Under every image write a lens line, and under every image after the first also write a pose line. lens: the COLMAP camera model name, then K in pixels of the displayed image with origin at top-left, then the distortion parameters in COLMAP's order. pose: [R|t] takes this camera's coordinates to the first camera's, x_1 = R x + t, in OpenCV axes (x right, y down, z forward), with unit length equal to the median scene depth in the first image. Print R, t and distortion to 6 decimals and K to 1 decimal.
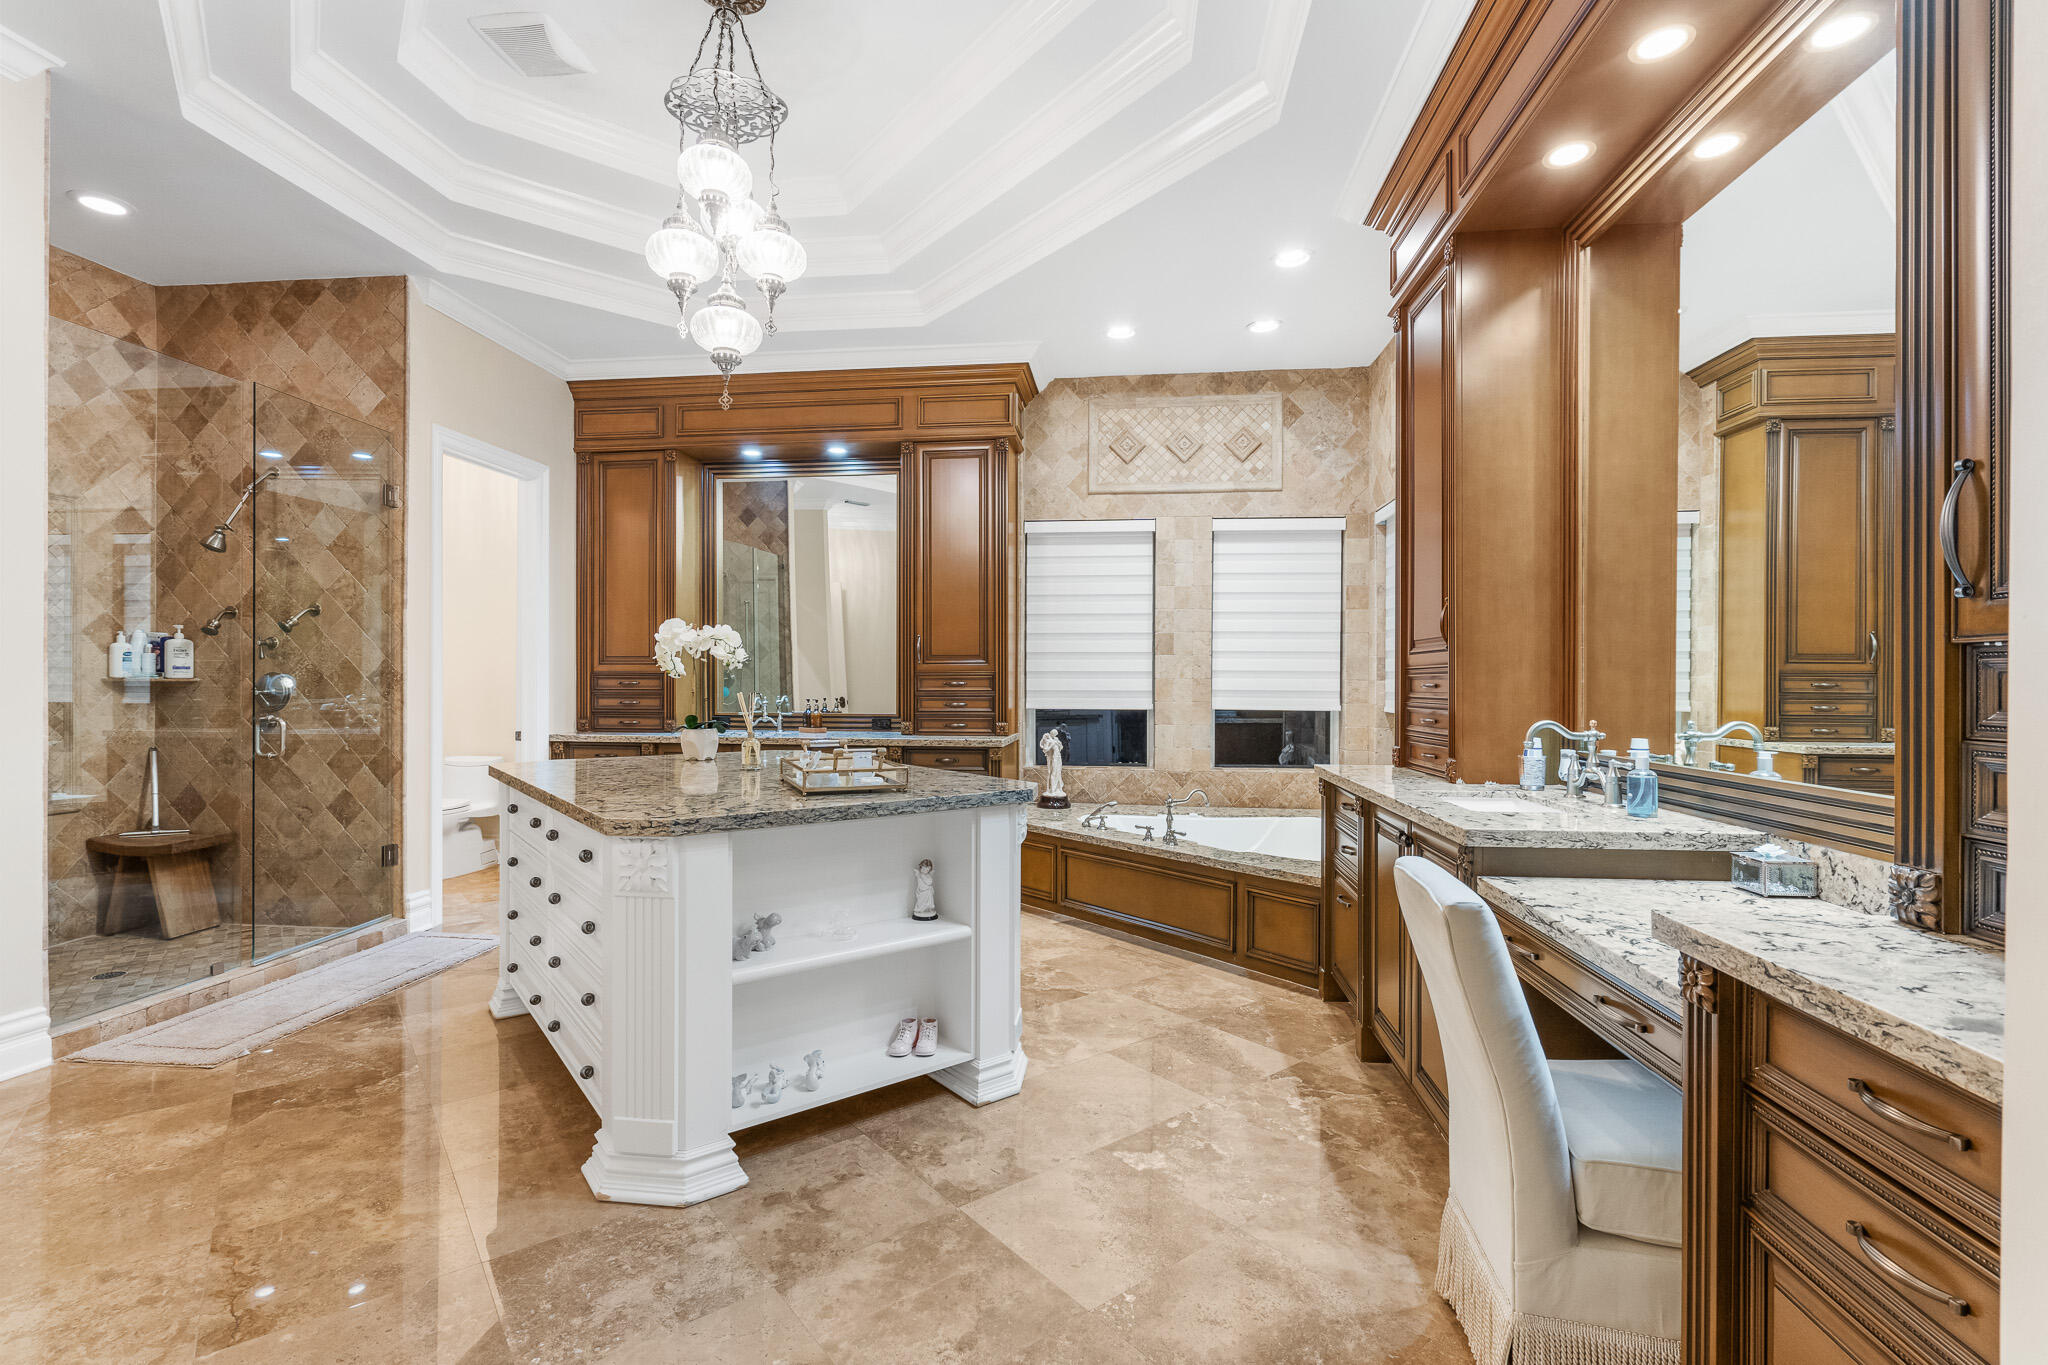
lens RADIAL K [[912.8, 0, 1036.0], [0, 912.8, 679.1], [0, 0, 1]] dist [-0.003256, 0.000937]
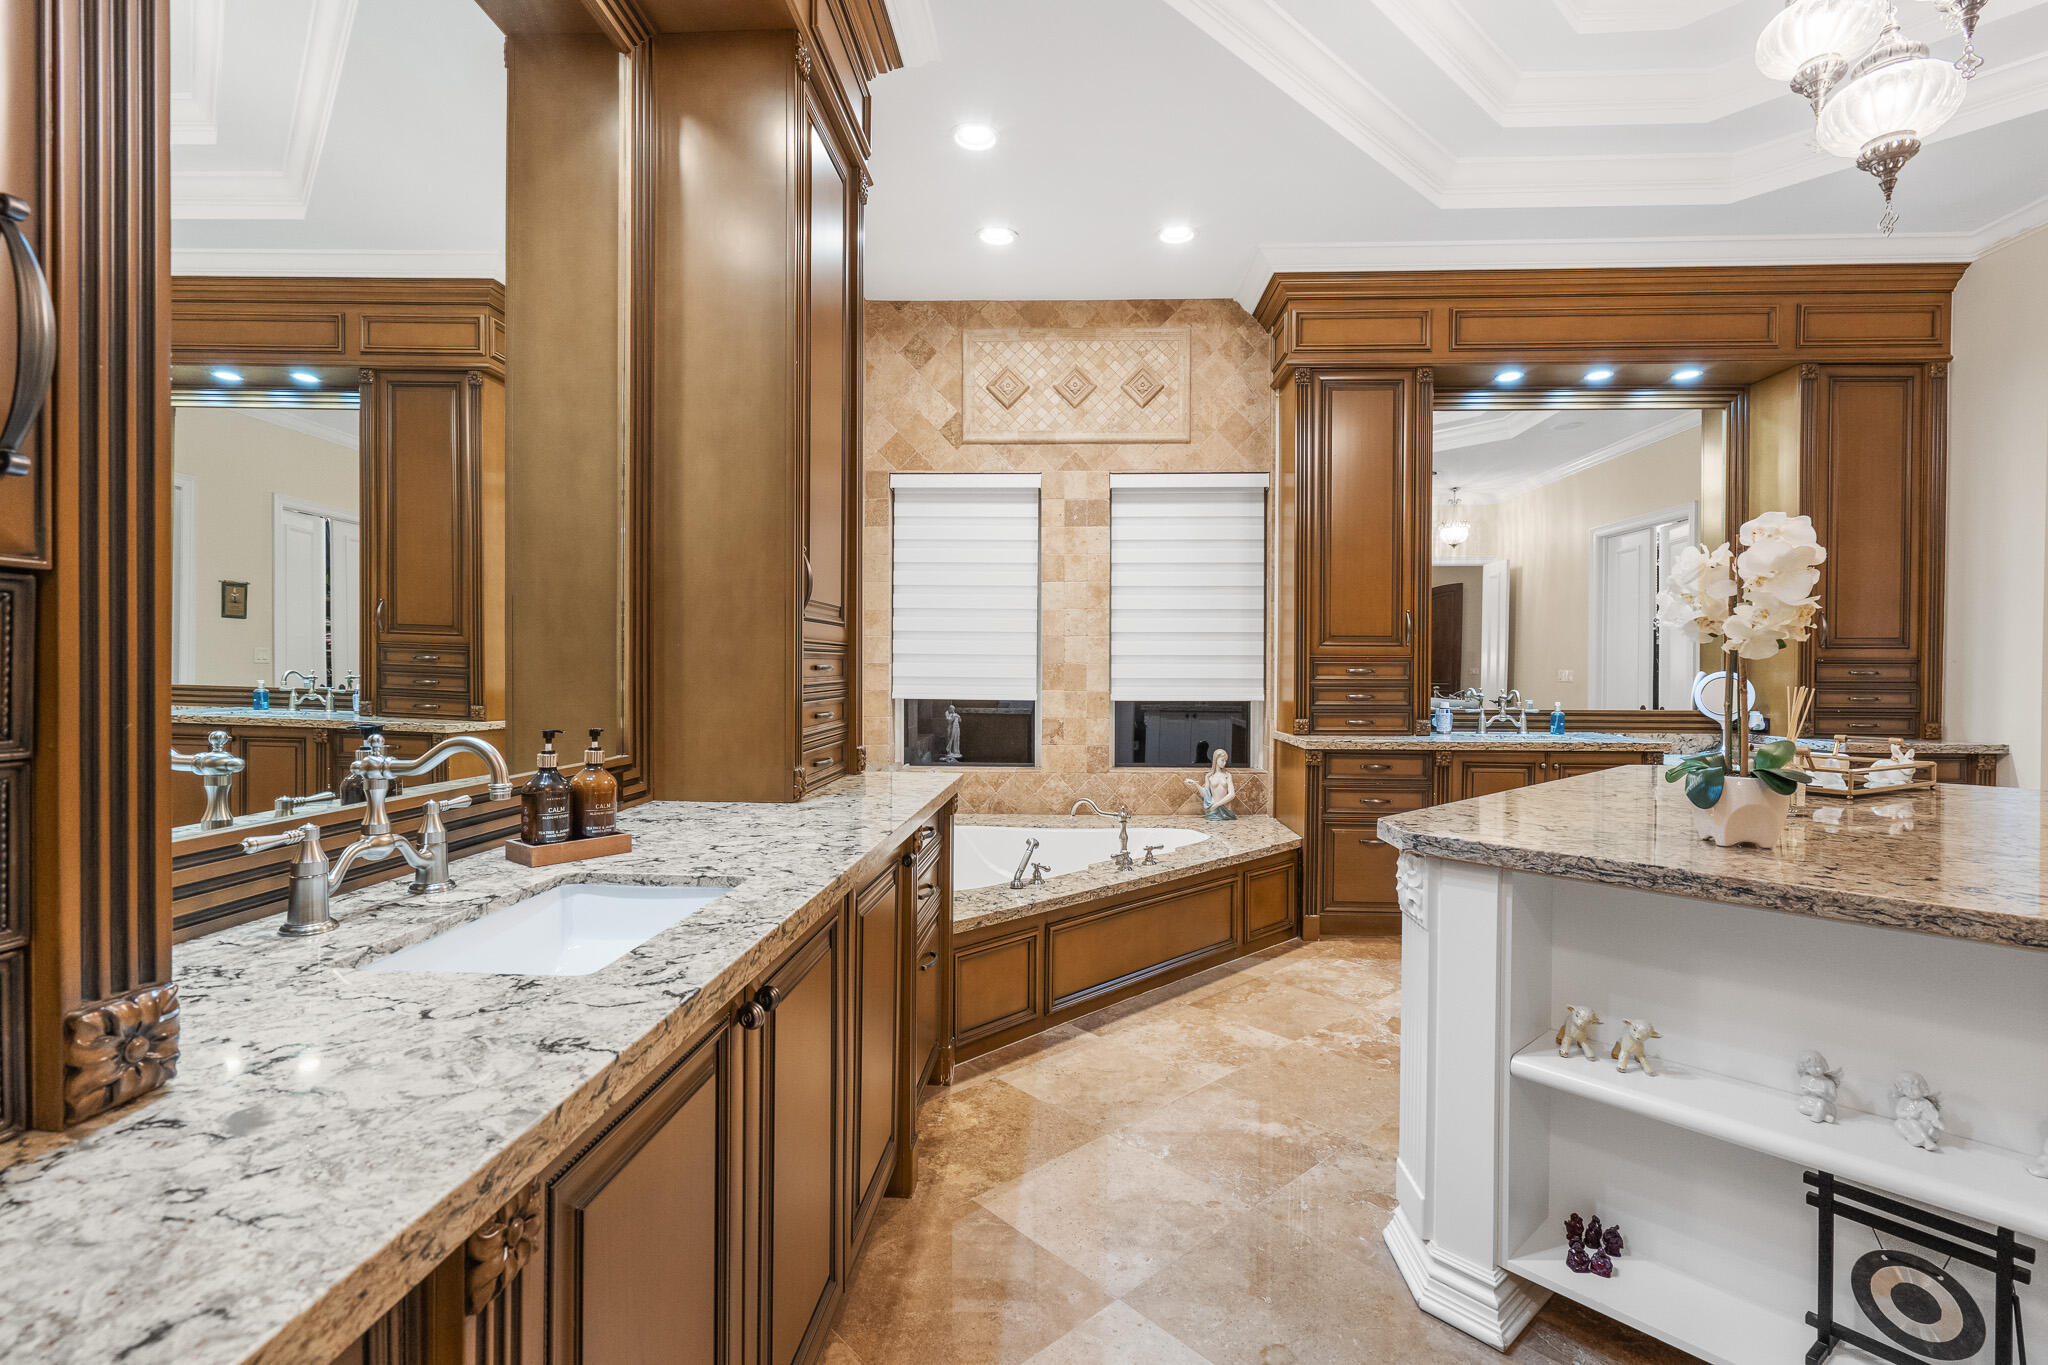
lens RADIAL K [[912.8, 0, 1033.6], [0, 912.8, 675.1], [0, 0, 1]] dist [-0.003256, 0.000937]
pose [[-0.049668, -0.009560, 0.998720, -0.508655], [-0.009210, 0.999916, 0.009114, 0.003651], [-0.998723, -0.008746, -0.049752, 0.875324]]
